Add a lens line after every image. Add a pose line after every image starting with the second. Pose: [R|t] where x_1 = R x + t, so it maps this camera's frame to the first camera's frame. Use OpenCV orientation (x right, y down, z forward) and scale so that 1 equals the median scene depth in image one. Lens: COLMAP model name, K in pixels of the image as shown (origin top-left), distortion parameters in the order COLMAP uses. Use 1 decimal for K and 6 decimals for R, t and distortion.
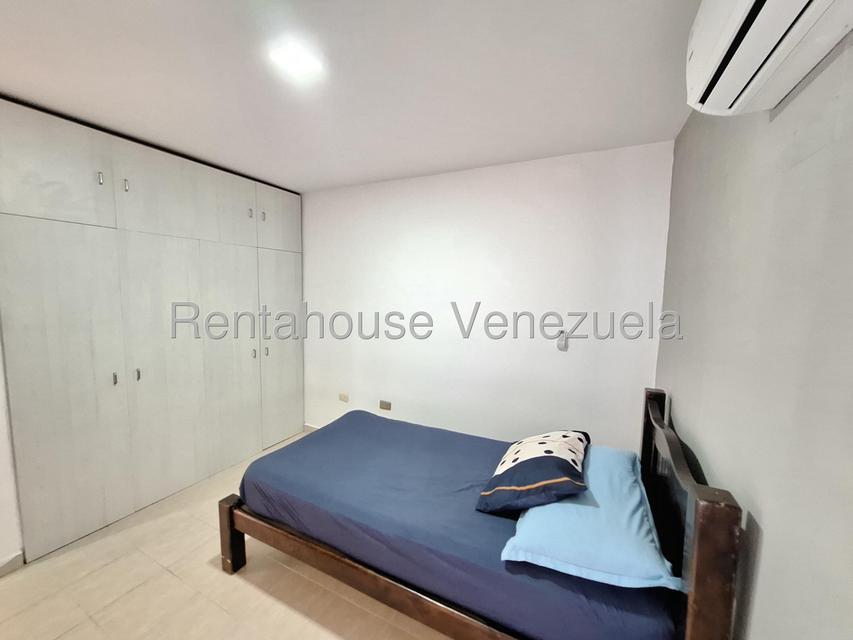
lens RADIAL K [[333.1, 0, 422.8], [0, 333.1, 320.5], [0, 0, 1]] dist [-0.001901, 0.000529]
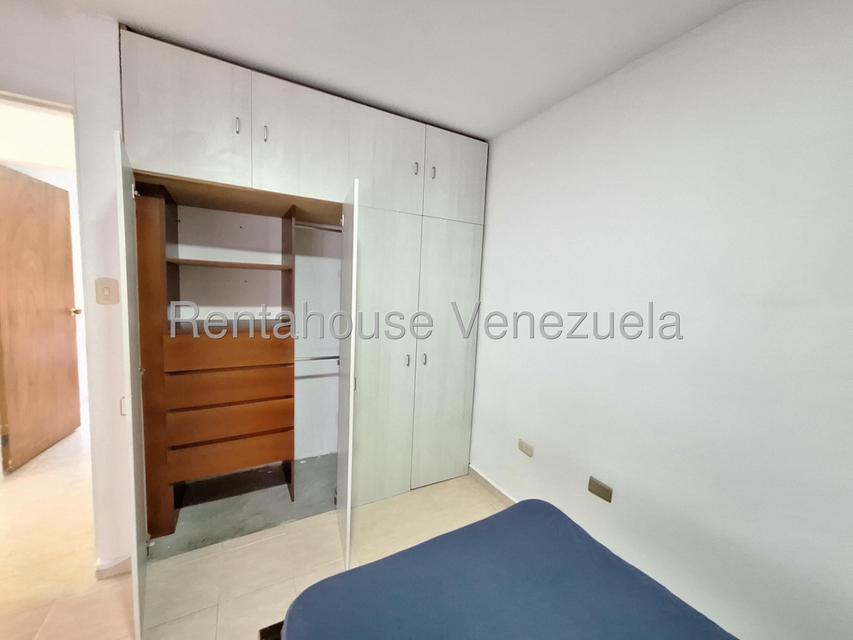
lens RADIAL K [[333.1, 0, 422.8], [0, 333.1, 320.5], [0, 0, 1]] dist [-0.001901, 0.000529]
pose [[0.827875, 0.069274, -0.556618, -0.069696], [-0.082827, 0.996564, 0.000835, 0.007715], [0.554763, 0.045412, 0.830768, 0.385044]]
